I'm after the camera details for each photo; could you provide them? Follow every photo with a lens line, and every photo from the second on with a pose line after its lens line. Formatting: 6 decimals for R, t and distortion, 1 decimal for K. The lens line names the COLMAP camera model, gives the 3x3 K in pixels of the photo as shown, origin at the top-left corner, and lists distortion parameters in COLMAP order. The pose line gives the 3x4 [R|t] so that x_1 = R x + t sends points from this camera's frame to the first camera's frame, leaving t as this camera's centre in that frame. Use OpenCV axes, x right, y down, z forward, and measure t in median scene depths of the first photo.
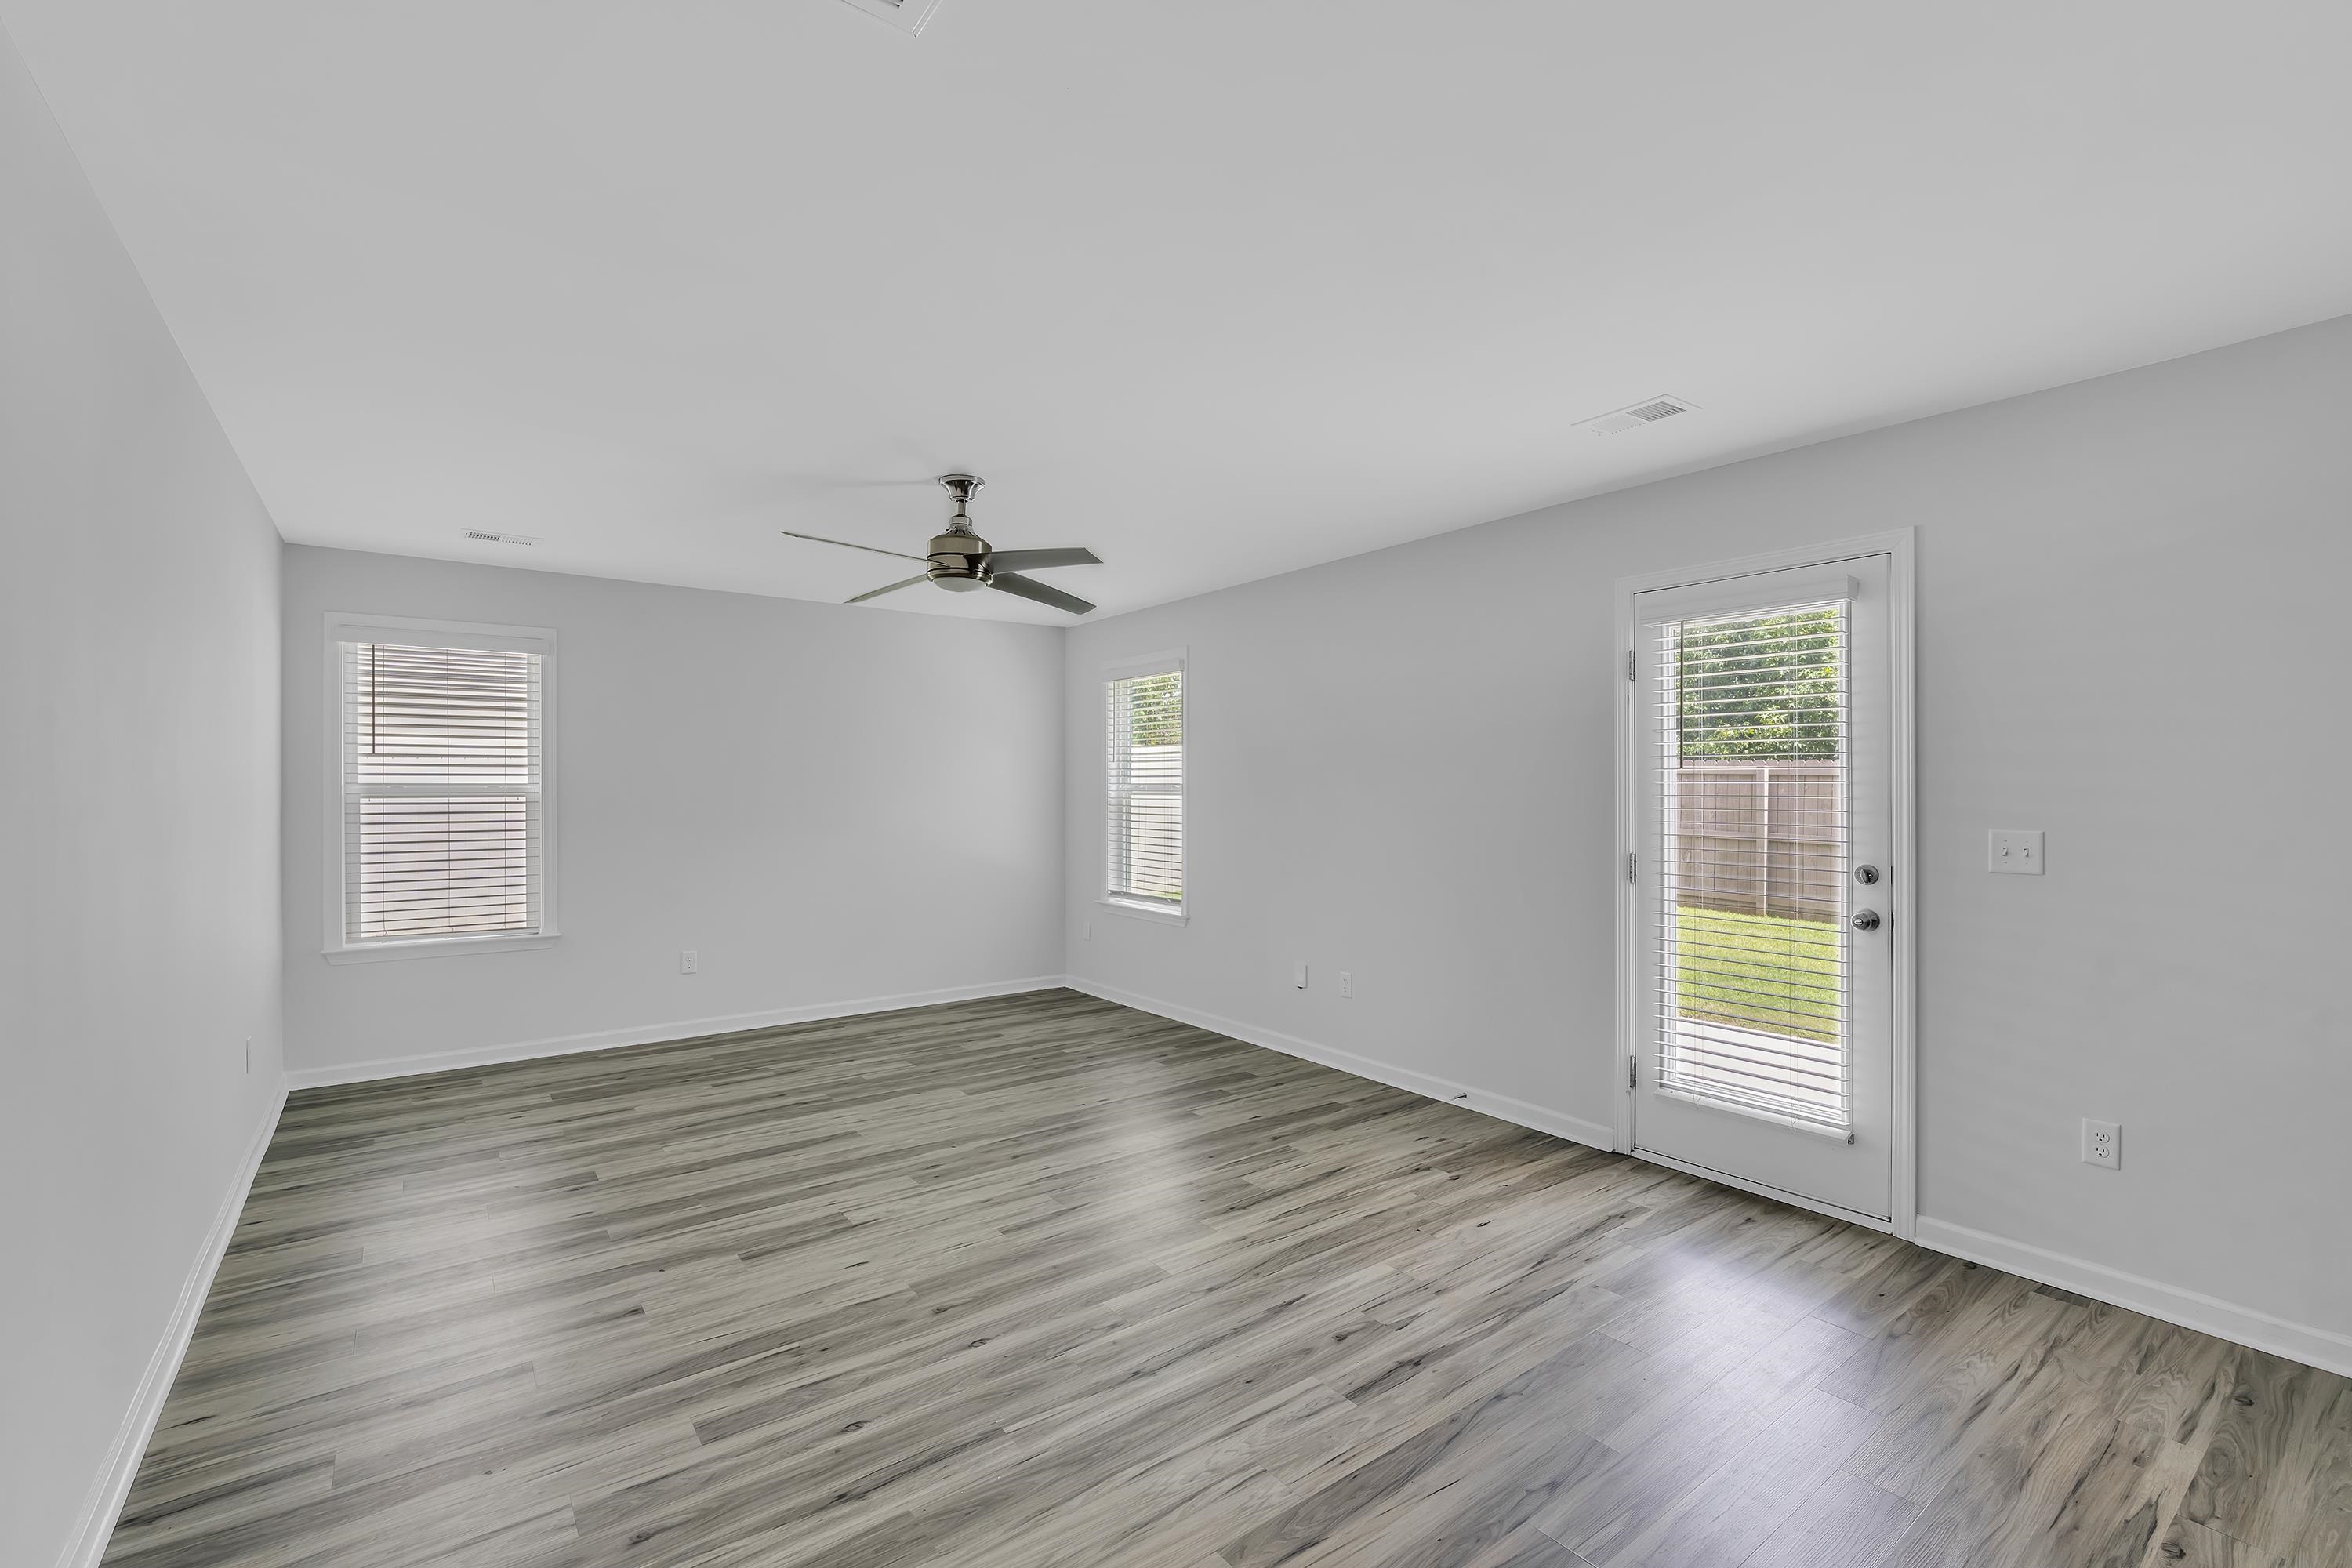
lens RADIAL K [[1031.5, 0, 1189.7], [0, 1031.5, 788.7], [0, 0, 1]] dist [-0.002580, -0.000136]
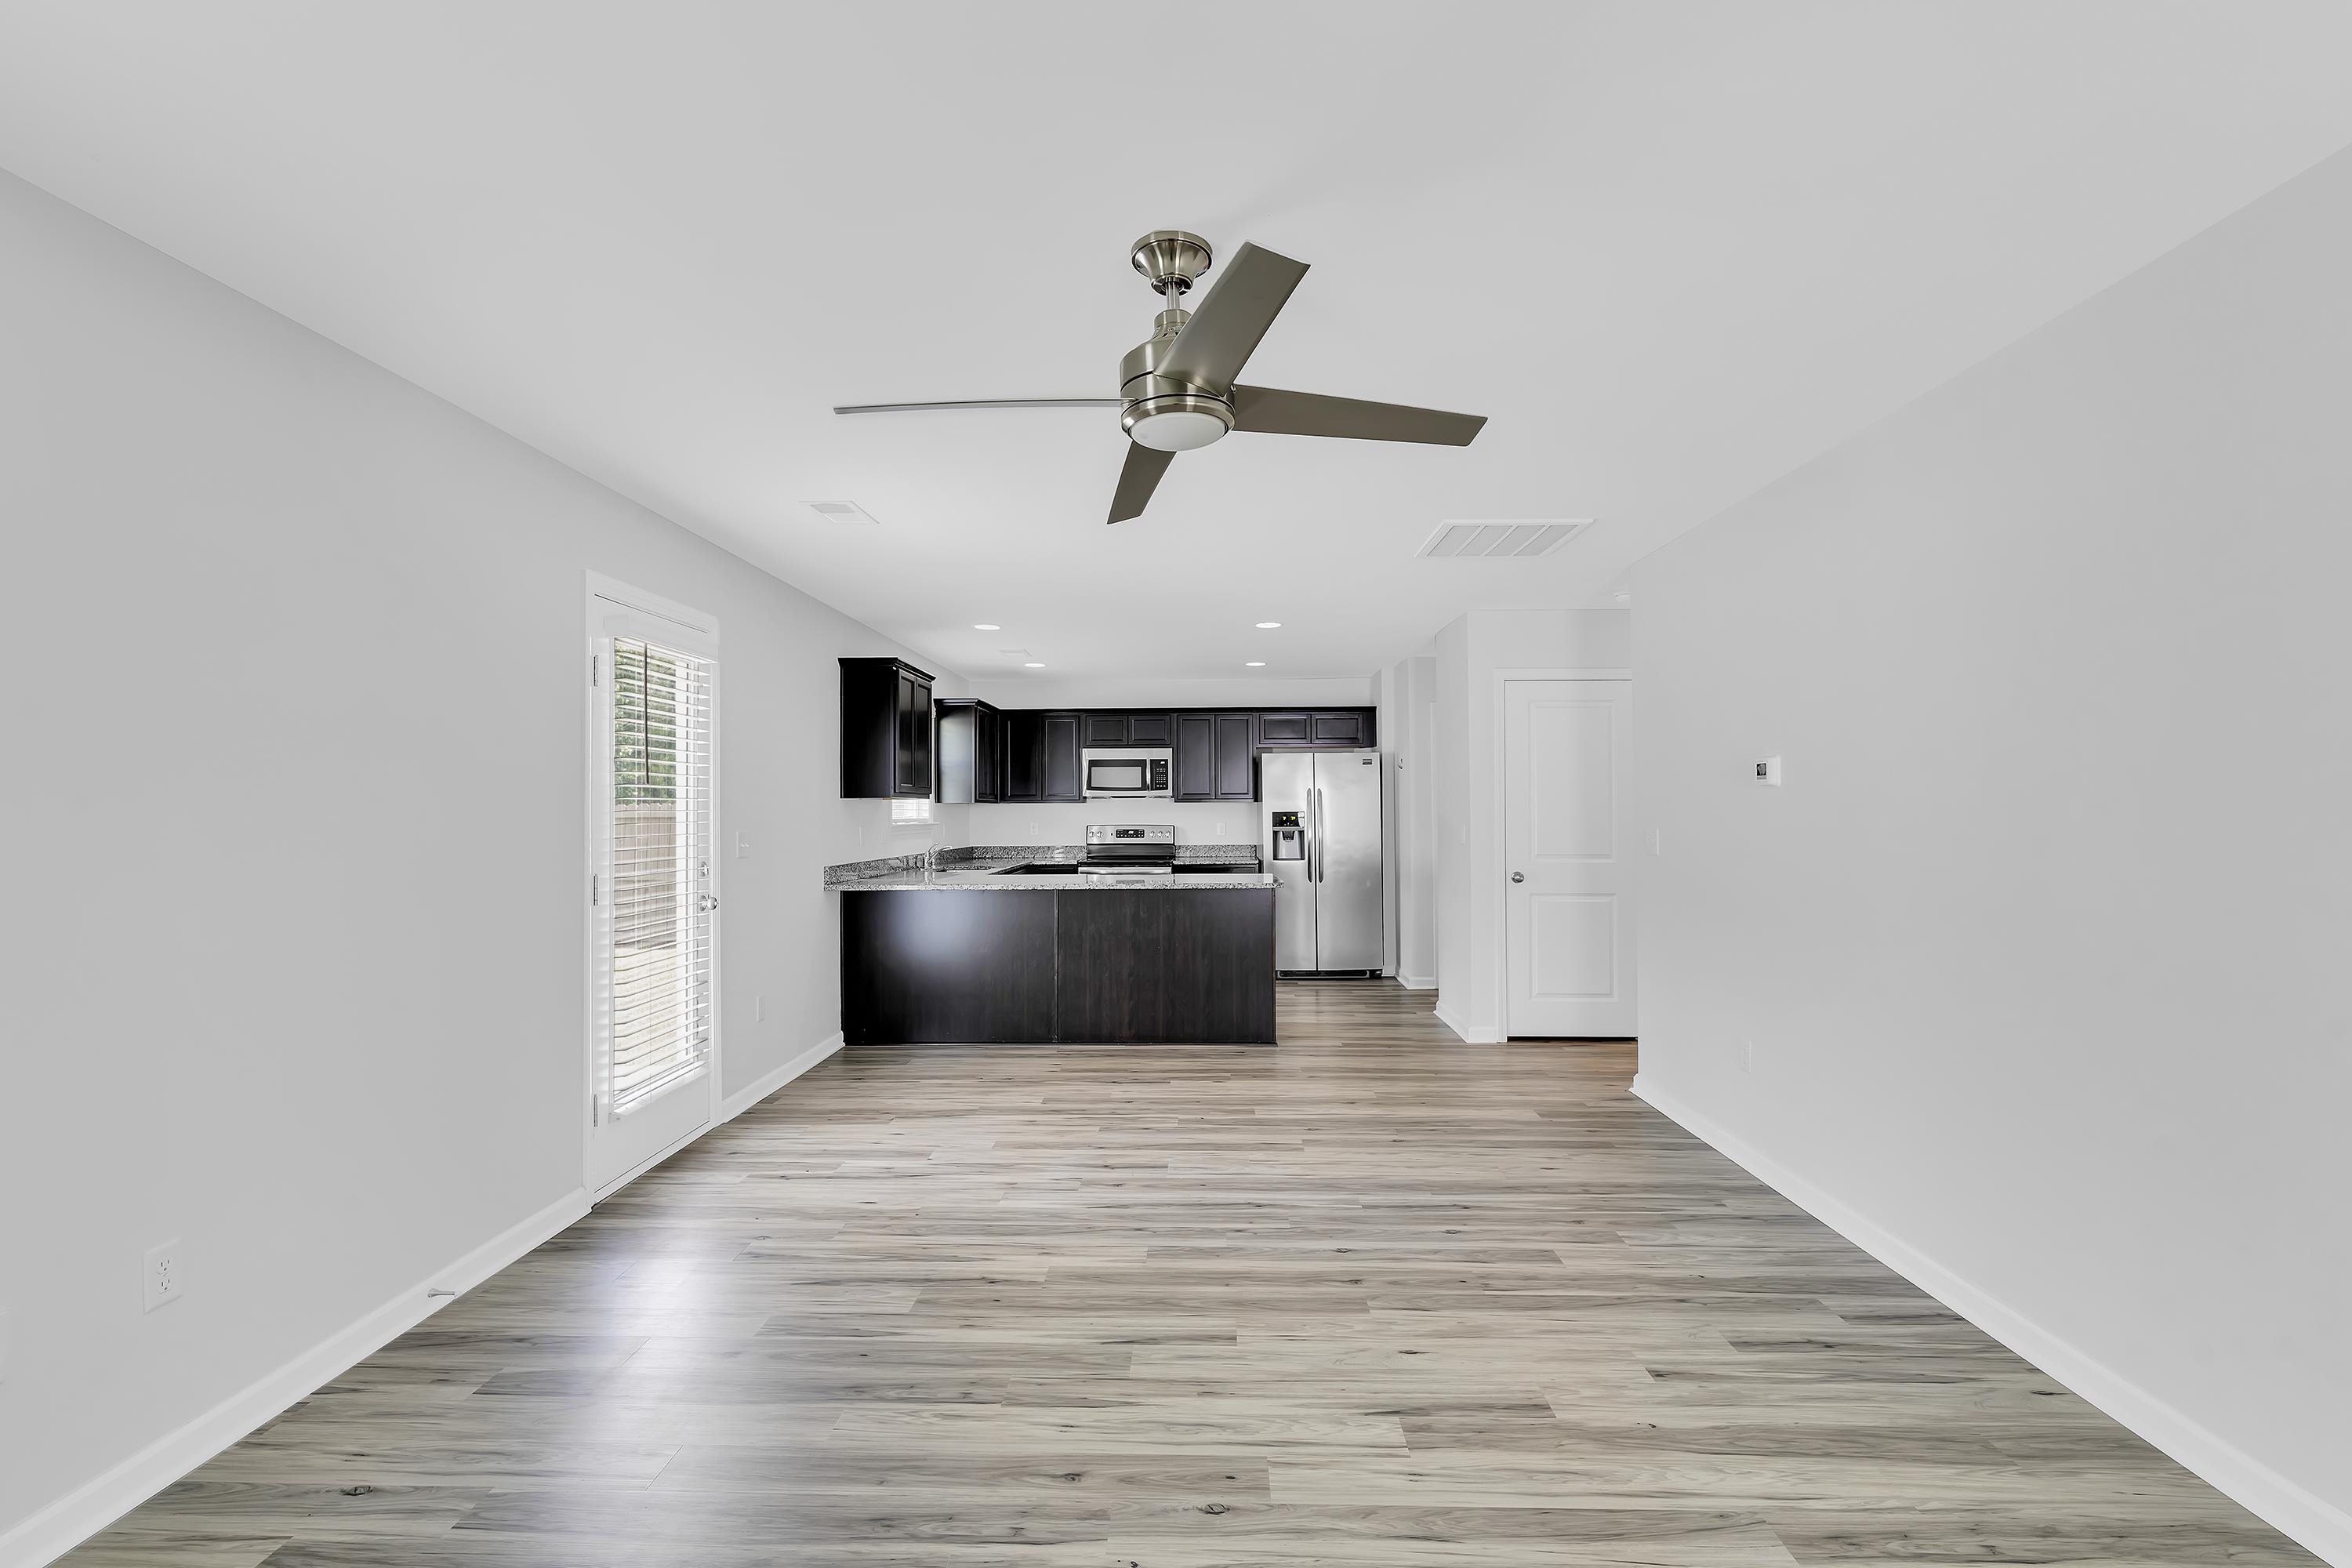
lens RADIAL K [[1031.5, 0, 1167.3], [0, 1031.5, 794.8], [0, 0, 1]] dist [-0.002580, -0.000136]
pose [[-0.770667, 0.013075, 0.637104, -0.648395], [0.006683, 0.999900, -0.012435, 0.008443], [-0.637203, -0.005325, -0.770678, 1.620772]]
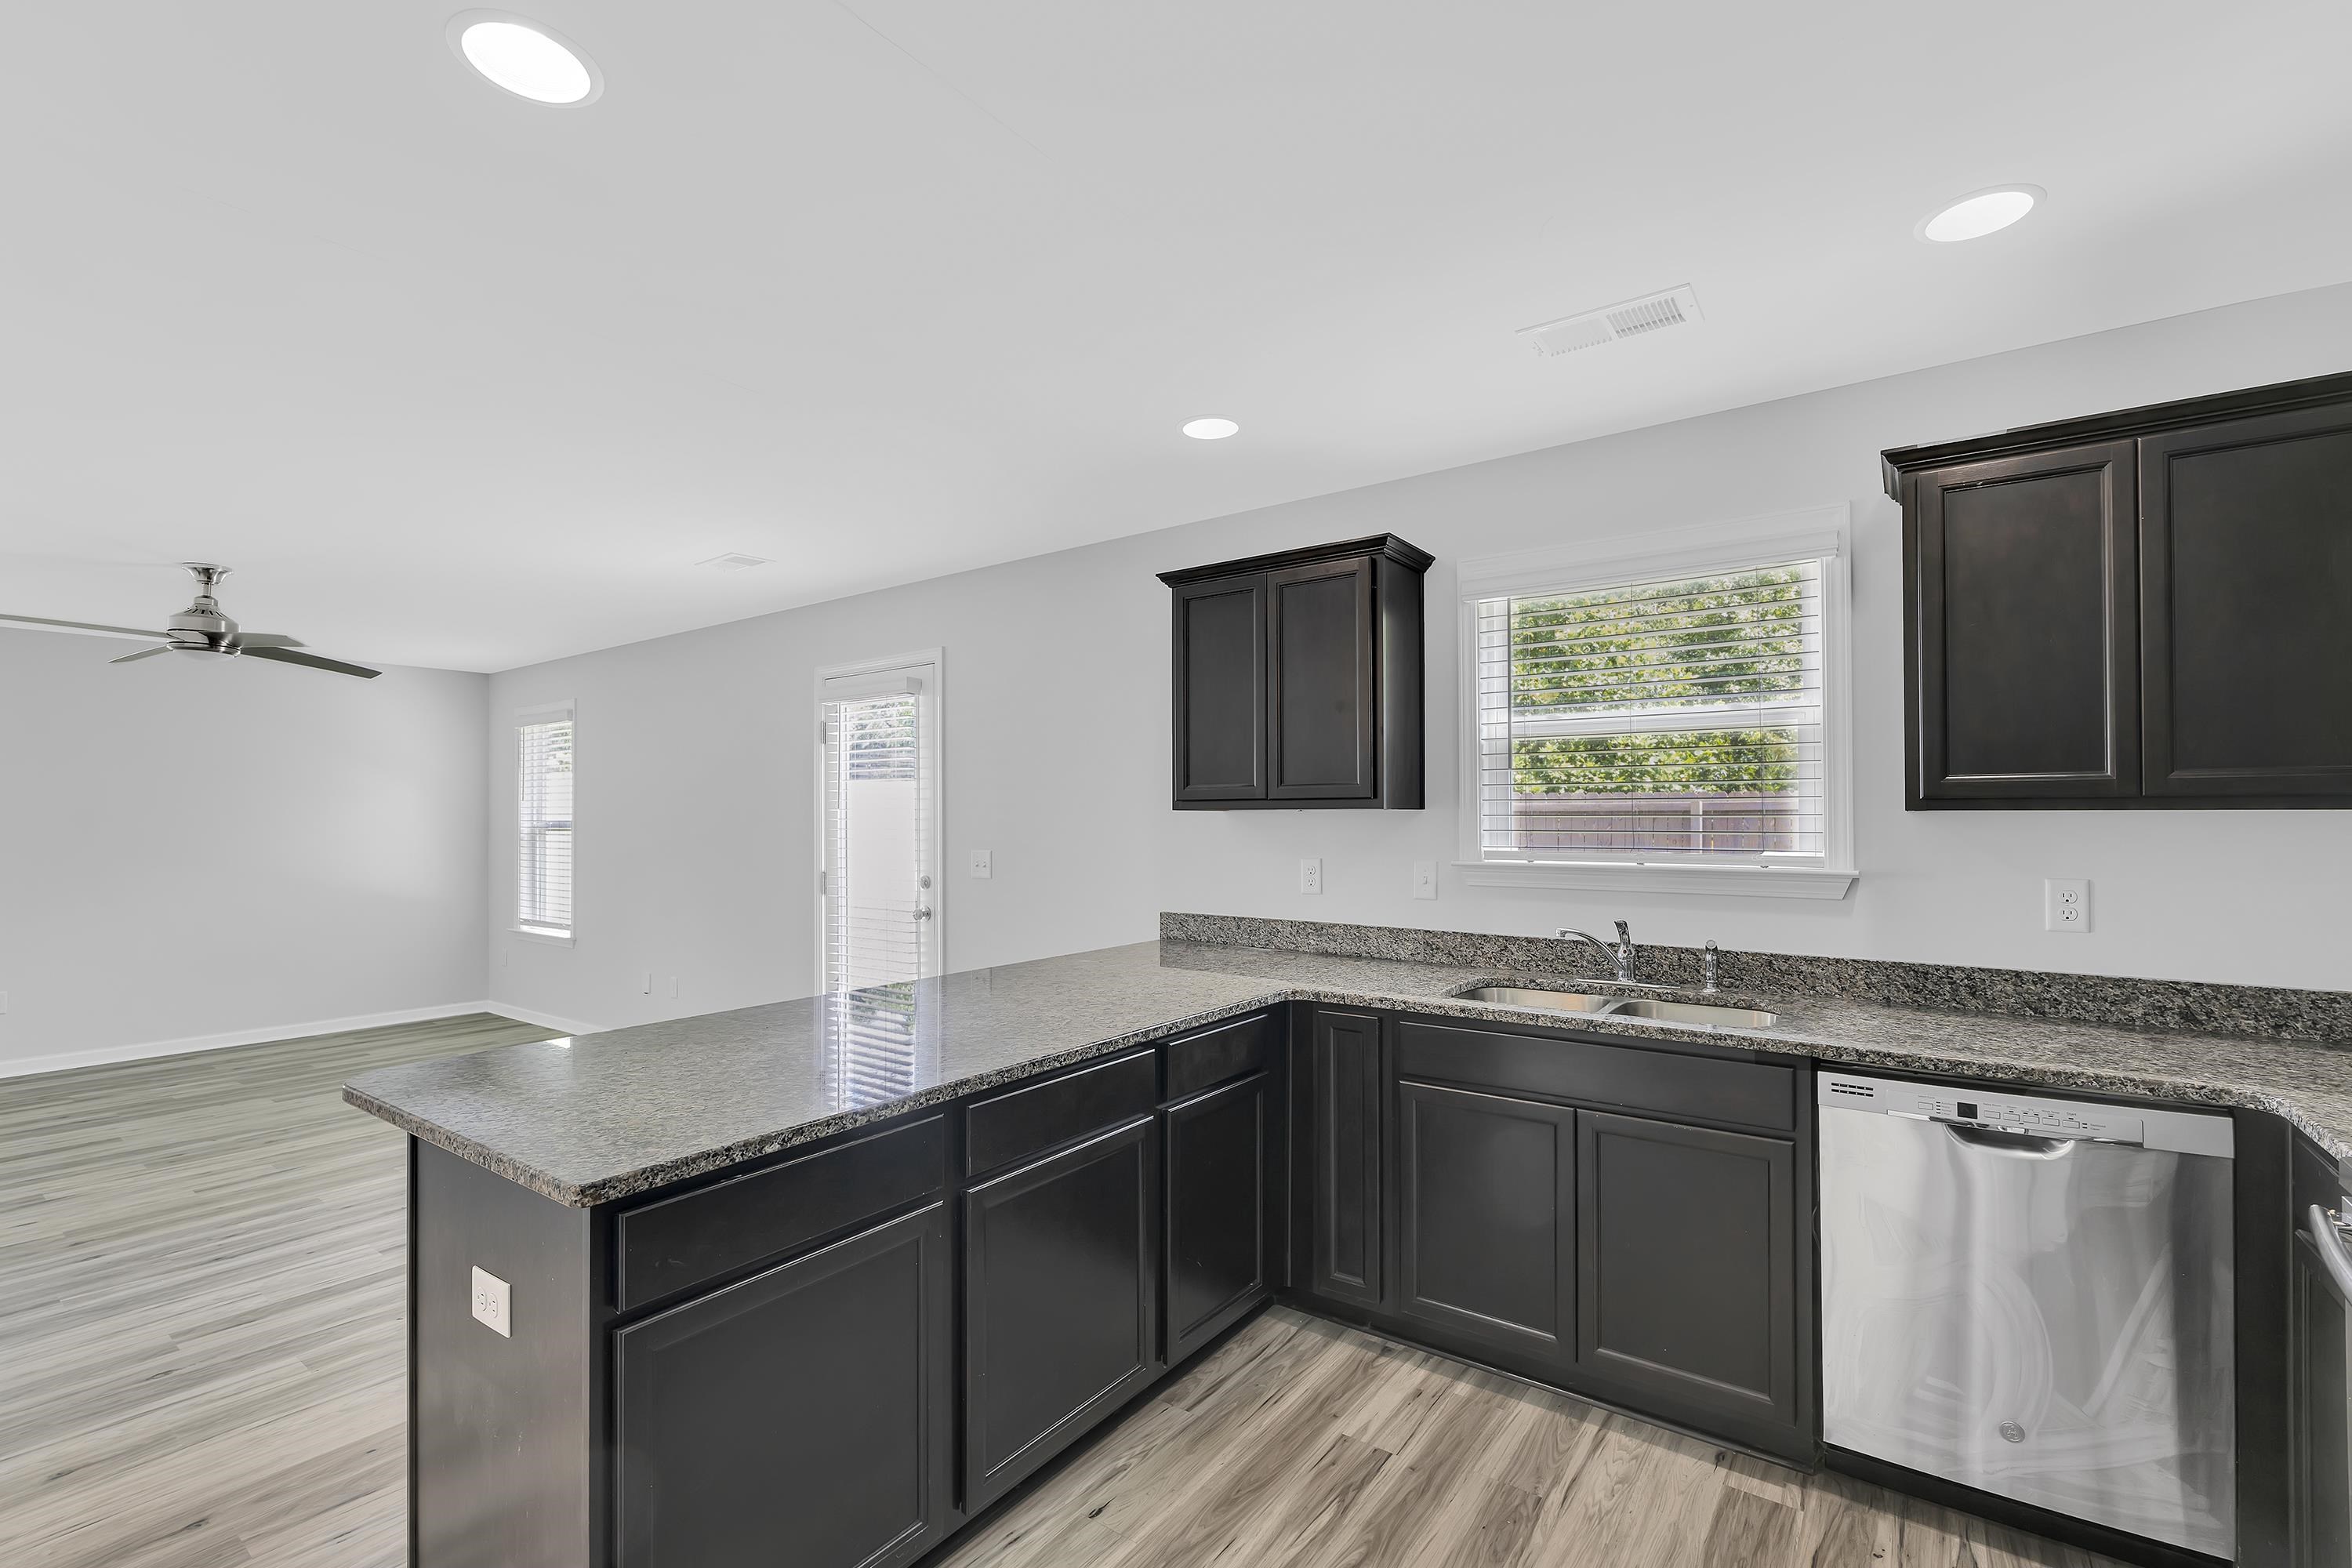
lens RADIAL K [[1031.5, 0, 1181.5], [0, 1031.5, 808.4], [0, 0, 1]] dist [-0.002580, -0.000136]
pose [[0.959010, -0.005403, 0.283321, 0.583343], [0.008435, 0.999919, -0.009485, -0.004310], [-0.283246, 0.011486, 0.958978, -0.498363]]
